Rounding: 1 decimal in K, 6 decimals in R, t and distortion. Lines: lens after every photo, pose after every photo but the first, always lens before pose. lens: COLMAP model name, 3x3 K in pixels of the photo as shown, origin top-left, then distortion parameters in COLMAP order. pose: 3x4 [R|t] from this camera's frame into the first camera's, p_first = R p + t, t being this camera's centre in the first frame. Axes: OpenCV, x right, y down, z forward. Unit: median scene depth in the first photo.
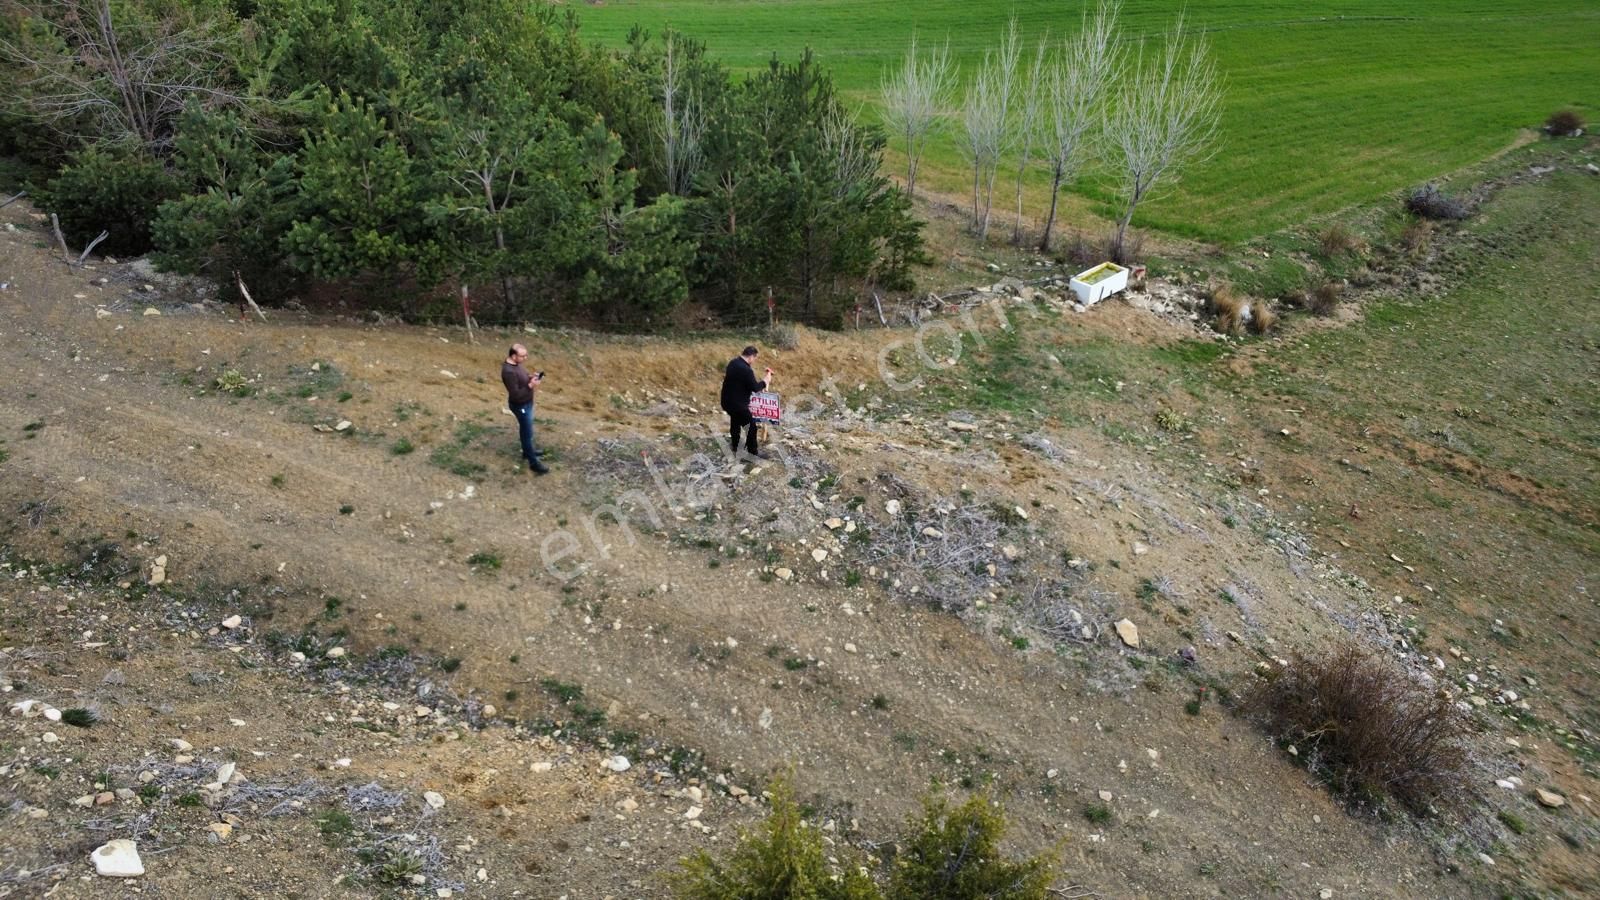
lens RADIAL K [[1182.6, 0, 791.4], [0, 1182.6, 447.4], [0, 0, 1]] dist [-0.025255, -0.016428]
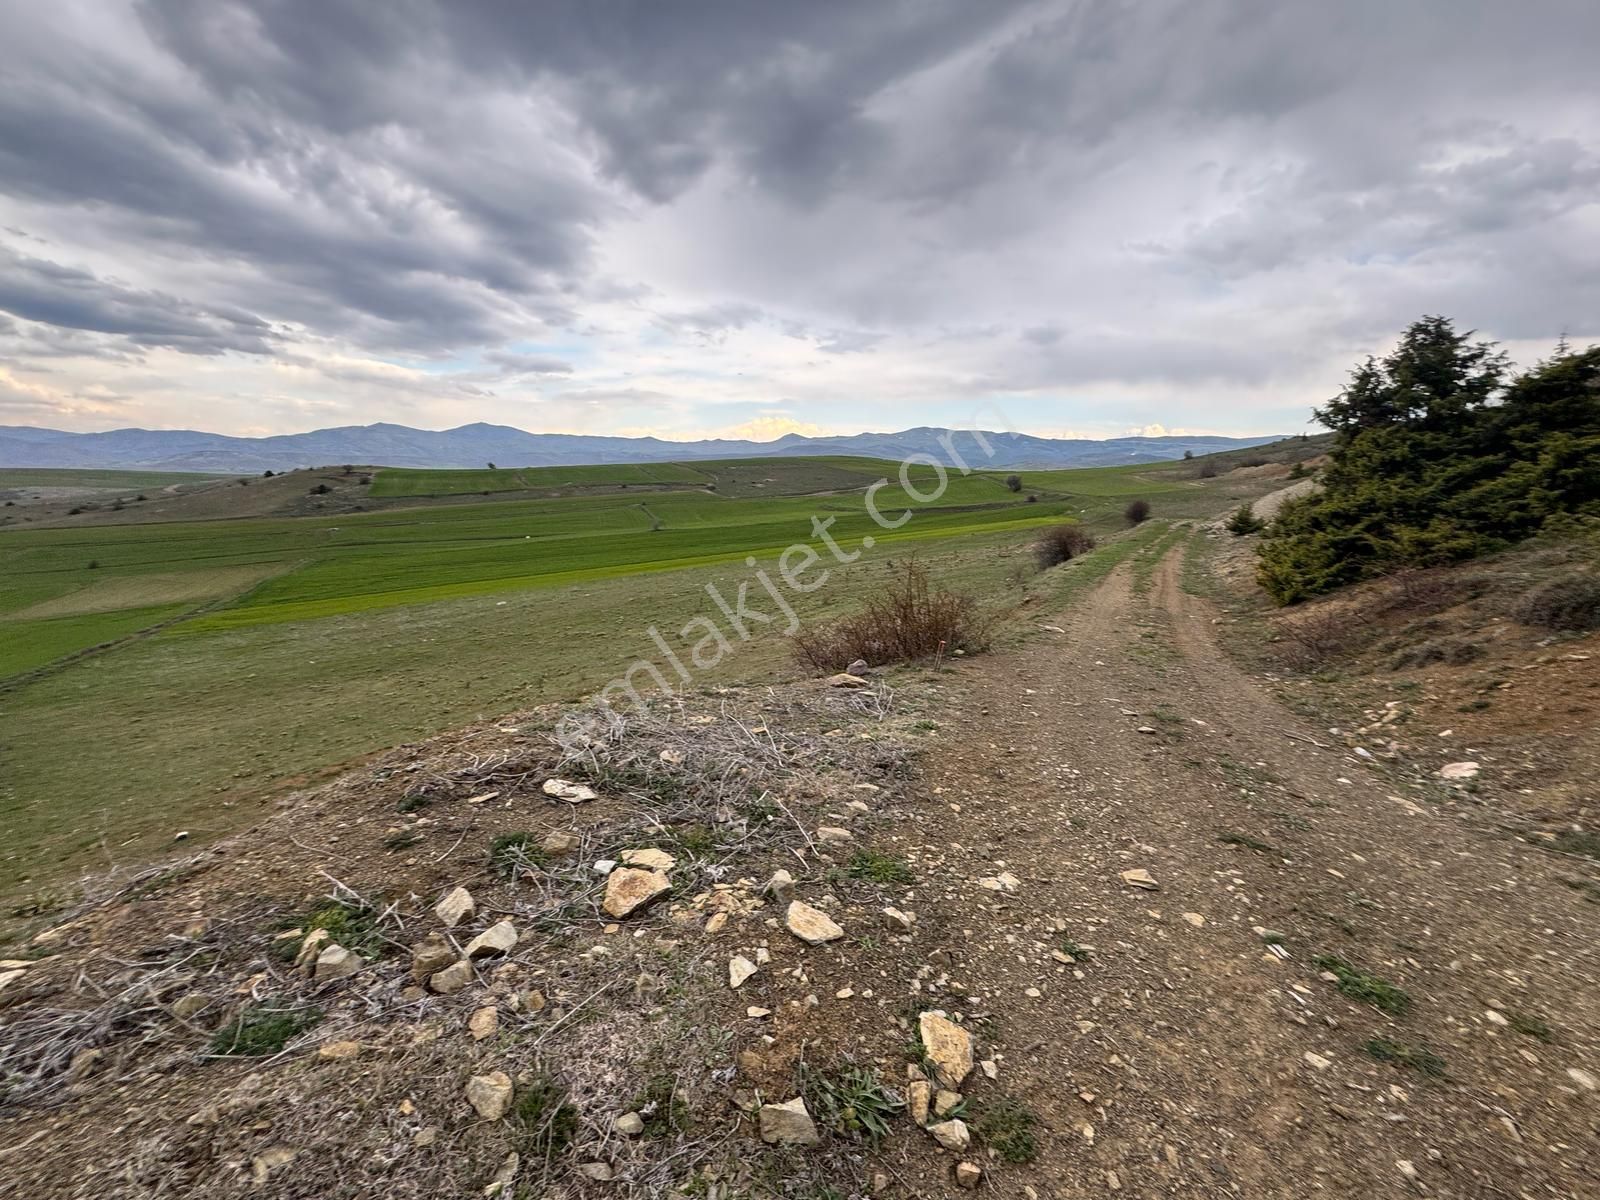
lens RADIAL K [[634.3, 0, 800.2], [0, 634.3, 603.8], [0, 0, 1]] dist [-0.002103, 0.000158]
pose [[-0.142184, -0.187730, 0.971875, -0.078691], [0.569775, 0.787351, 0.235444, 0.001777], [-0.809407, 0.587227, -0.004985, 0.775906]]
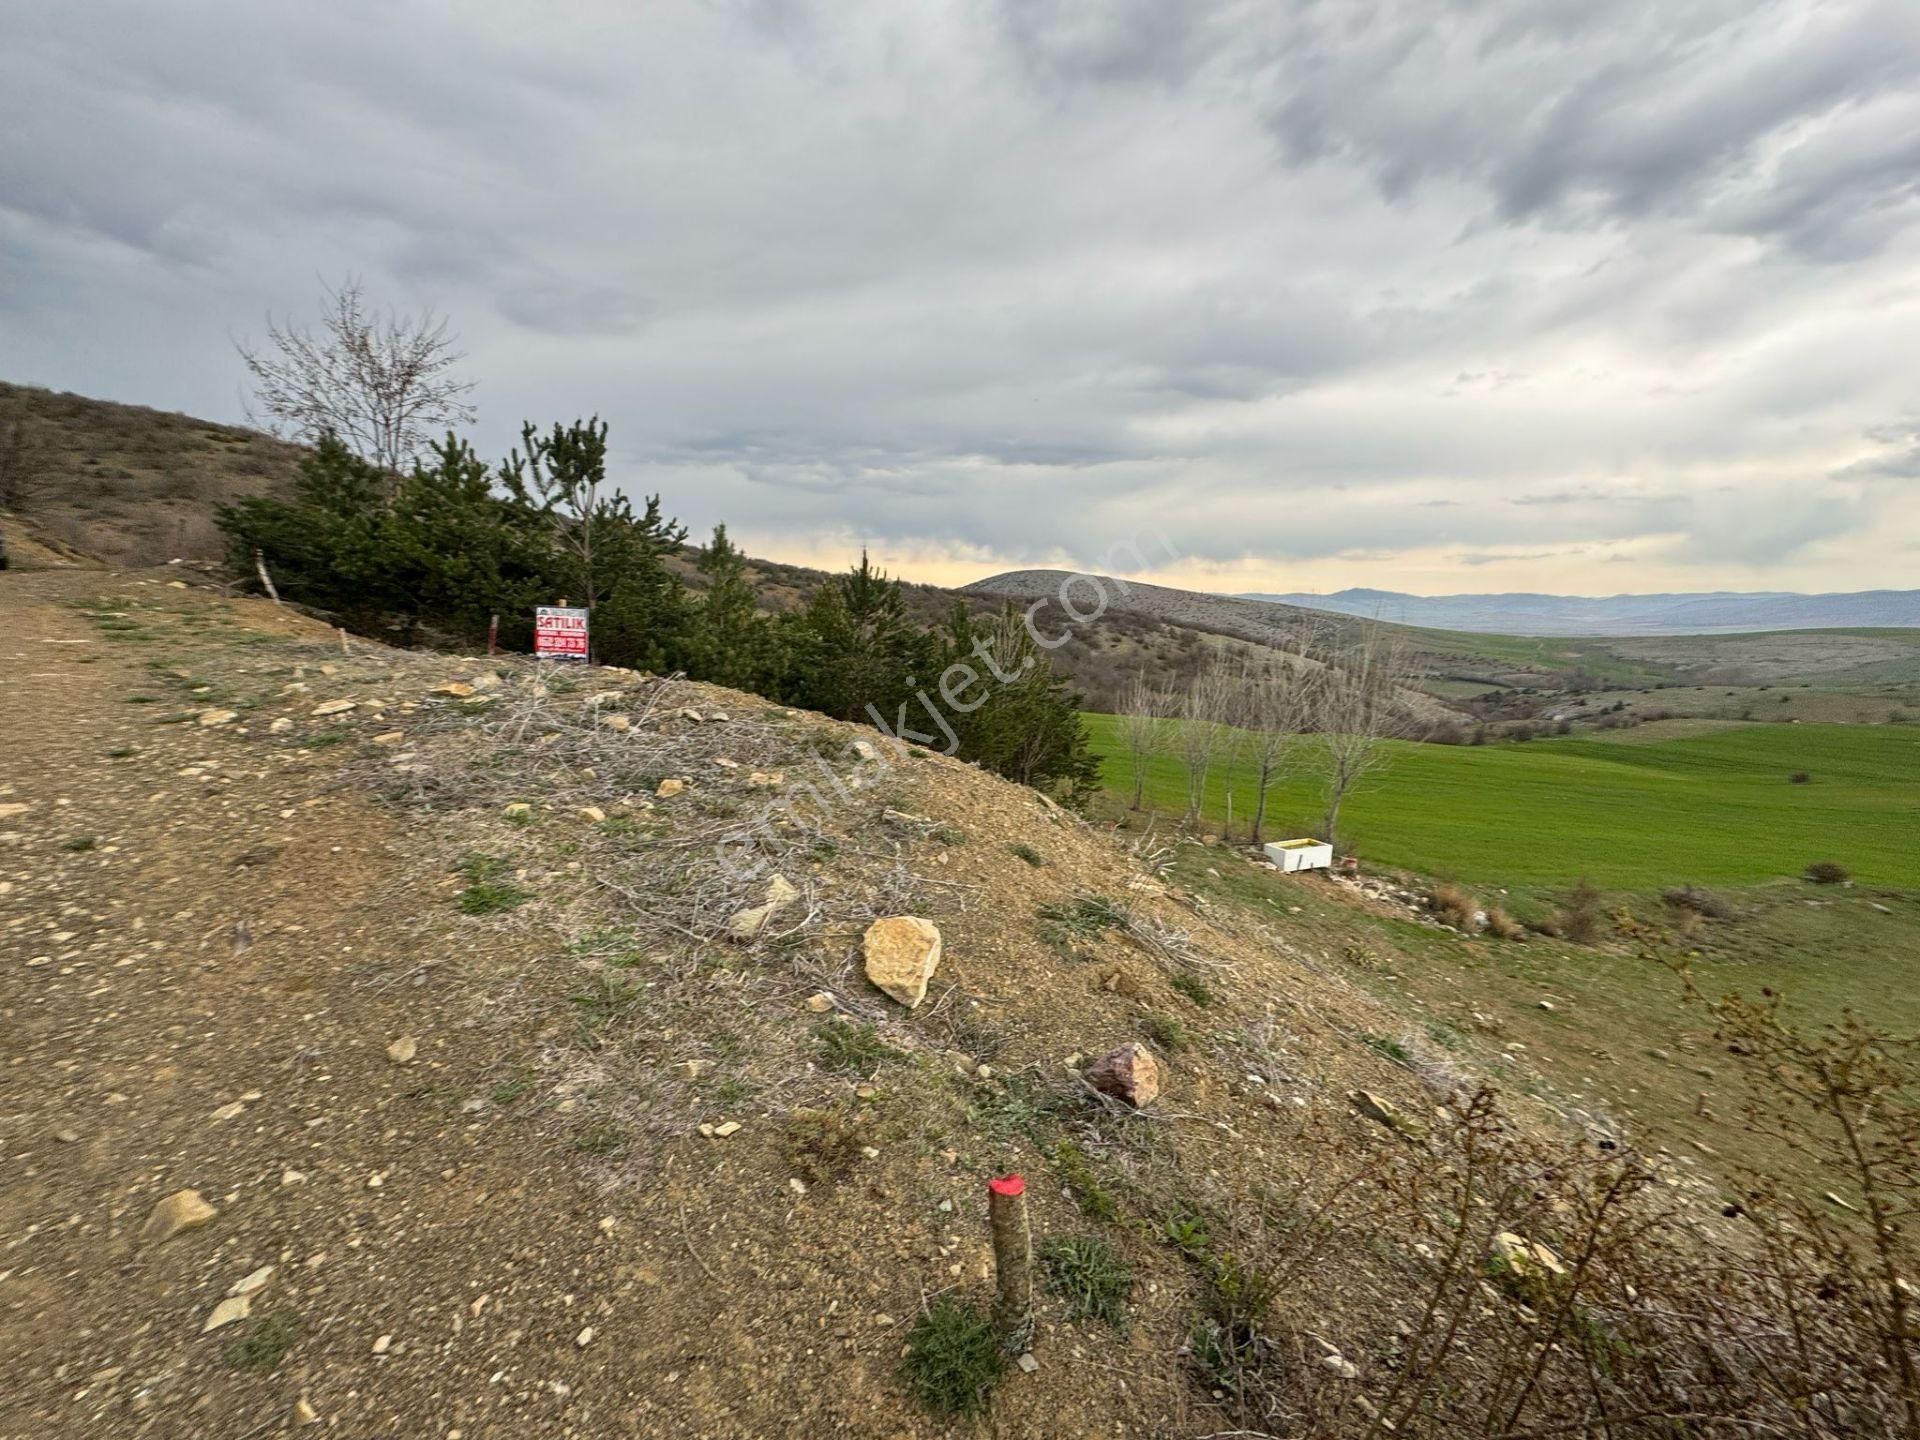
lens RADIAL K [[761.2, 0, 959.6], [0, 761.2, 723.7], [0, 0, 1]] dist [-0.002103, 0.000158]
pose [[0.962736, 0.076726, -0.259331, 0.261989], [-0.185944, 0.884091, -0.428729, 0.141446], [0.196377, 0.460974, 0.865413, 0.646709]]
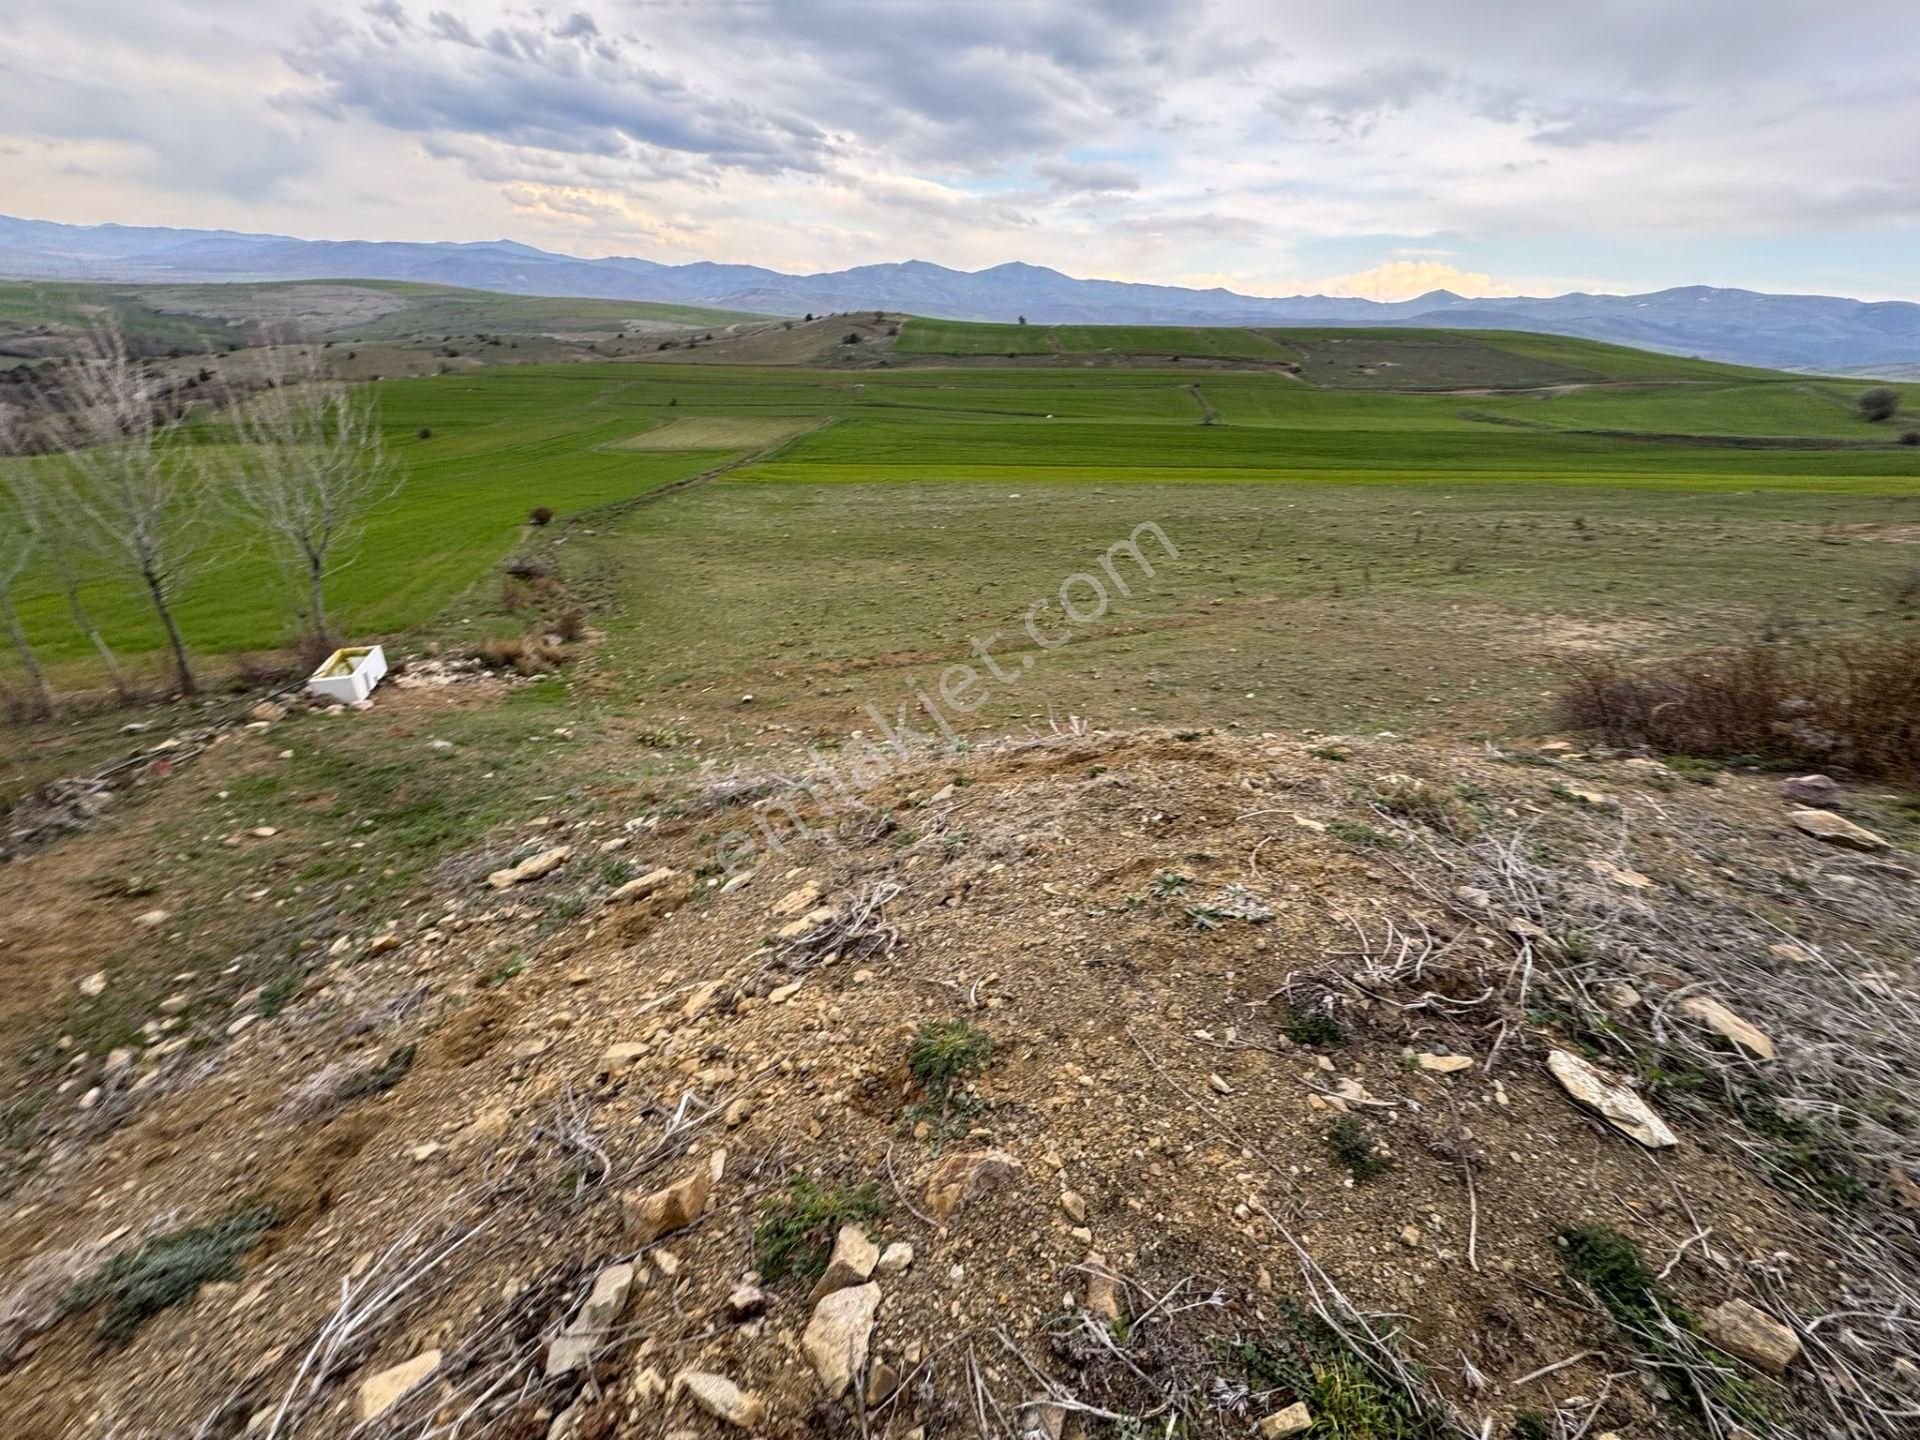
lens RADIAL K [[761.2, 0, 958.4], [0, 761.2, 721.5], [0, 0, 1]] dist [-0.002103, 0.000158]
pose [[0.361611, -0.401079, 0.841649, -0.008164], [0.485617, 0.851639, 0.197197, -0.047808], [-0.795873, 0.337411, 0.502733, 0.850997]]
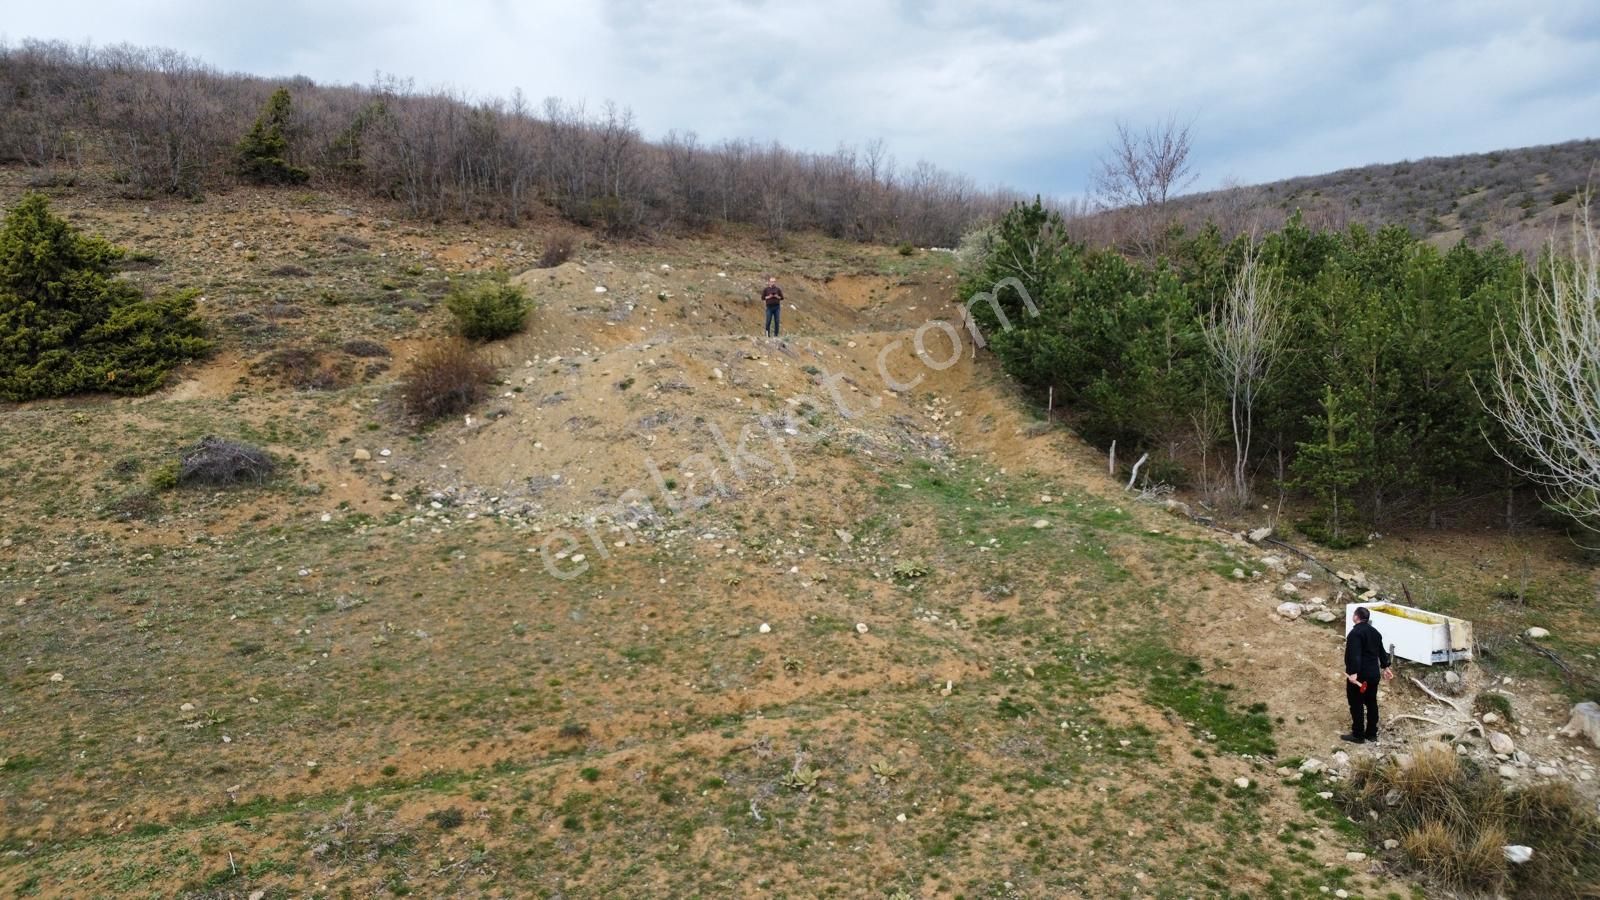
lens RADIAL K [[1182.6, 0, 796.5], [0, 1182.6, 447.7], [0, 0, 1]] dist [-0.025255, -0.016428]
pose [[-0.467776, 0.053455, -0.882229, 1.484800], [-0.474392, 0.827021, 0.301642, -0.415141], [0.745746, 0.559623, -0.361503, 1.651582]]
